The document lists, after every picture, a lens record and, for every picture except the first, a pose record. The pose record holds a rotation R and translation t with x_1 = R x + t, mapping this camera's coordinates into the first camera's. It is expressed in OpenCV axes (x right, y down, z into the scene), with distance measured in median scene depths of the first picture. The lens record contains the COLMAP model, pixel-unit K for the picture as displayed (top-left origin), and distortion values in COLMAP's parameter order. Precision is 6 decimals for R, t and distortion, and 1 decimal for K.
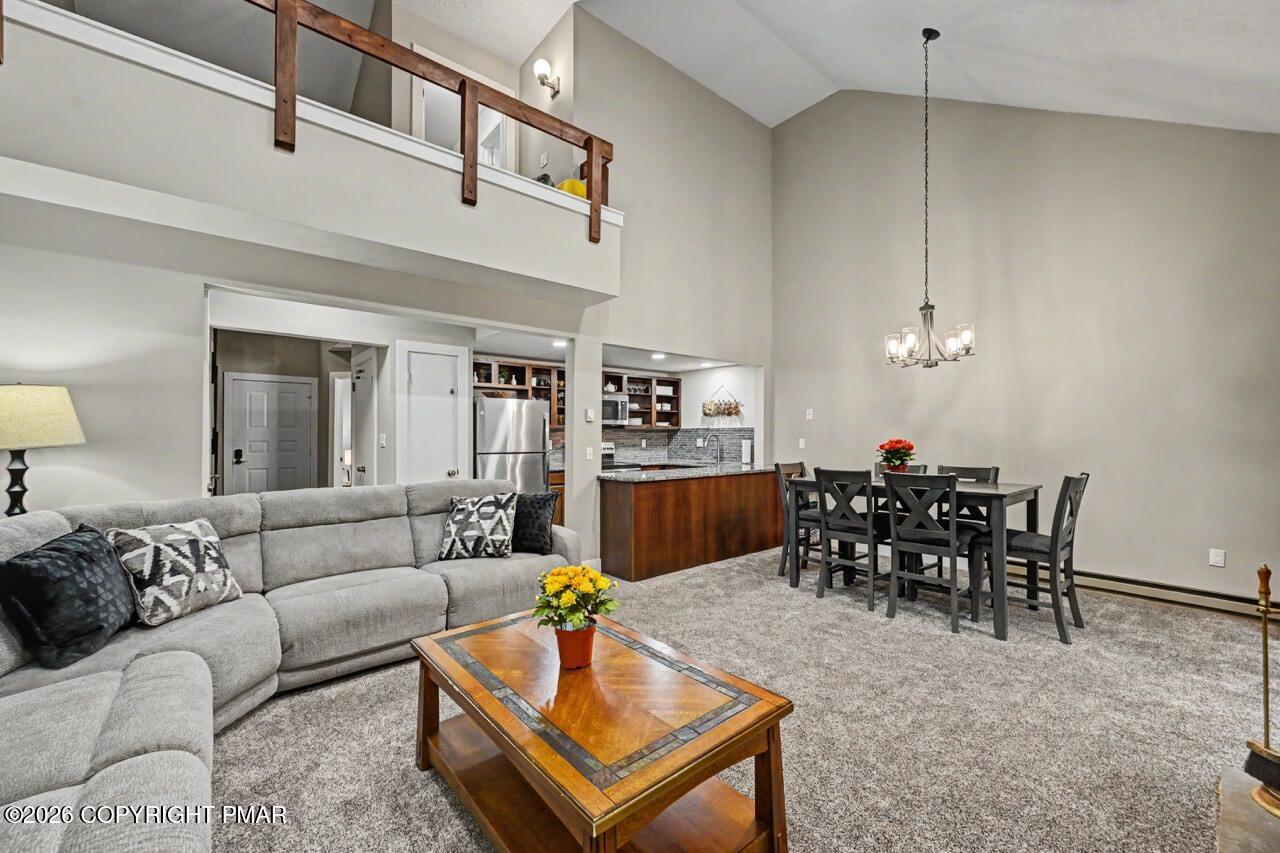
lens RADIAL K [[508.8, 0, 641.3], [0, 508.8, 433.2], [0, 0, 1]] dist [0.000557, 0.000104]
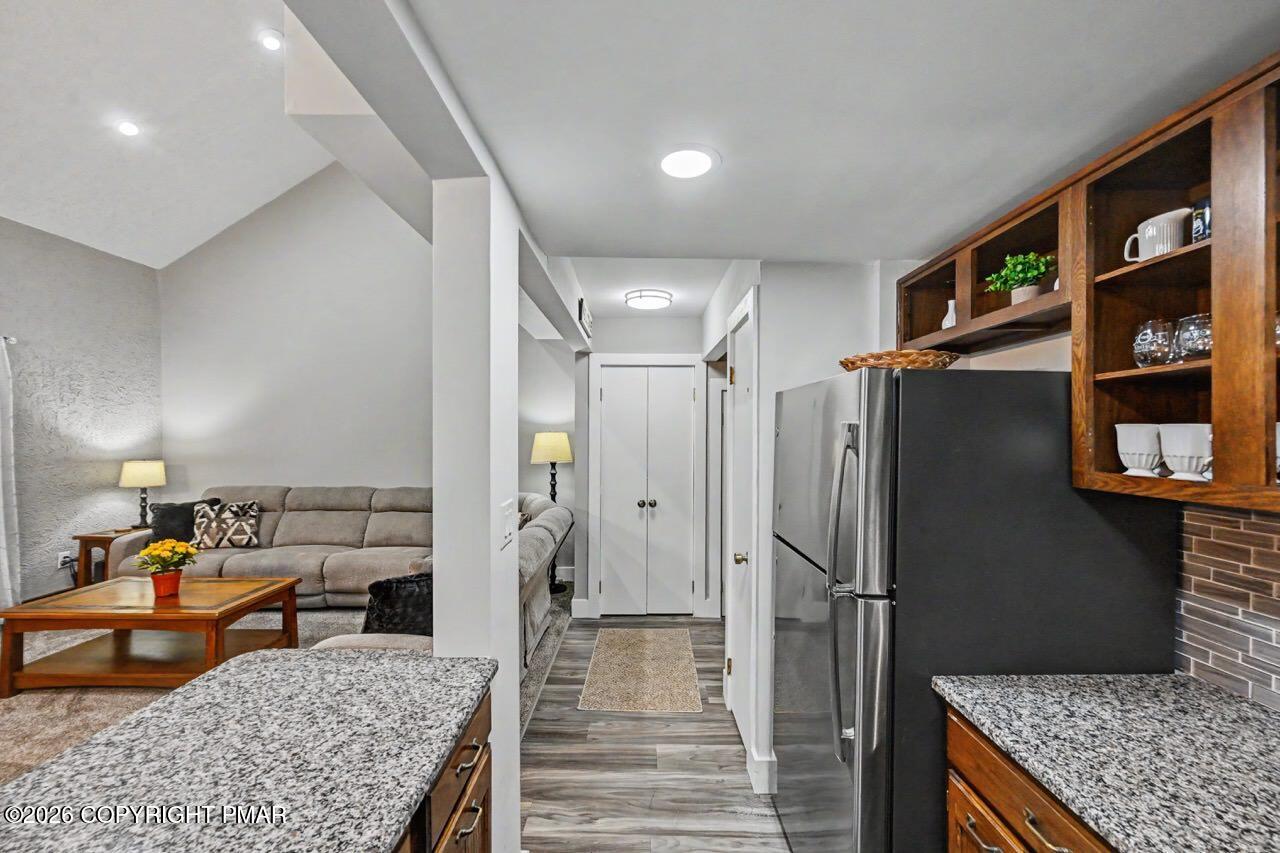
lens RADIAL K [[503.5, 0, 641.7], [0, 503.5, 437.3], [0, 0, 1]] dist [-0.002523, -0.000123]
pose [[-0.638201, 0.002419, -0.769866, 0.075601], [0.000225, 0.999996, 0.002955, -0.048915], [0.769870, 0.001713, -0.638199, 1.568523]]
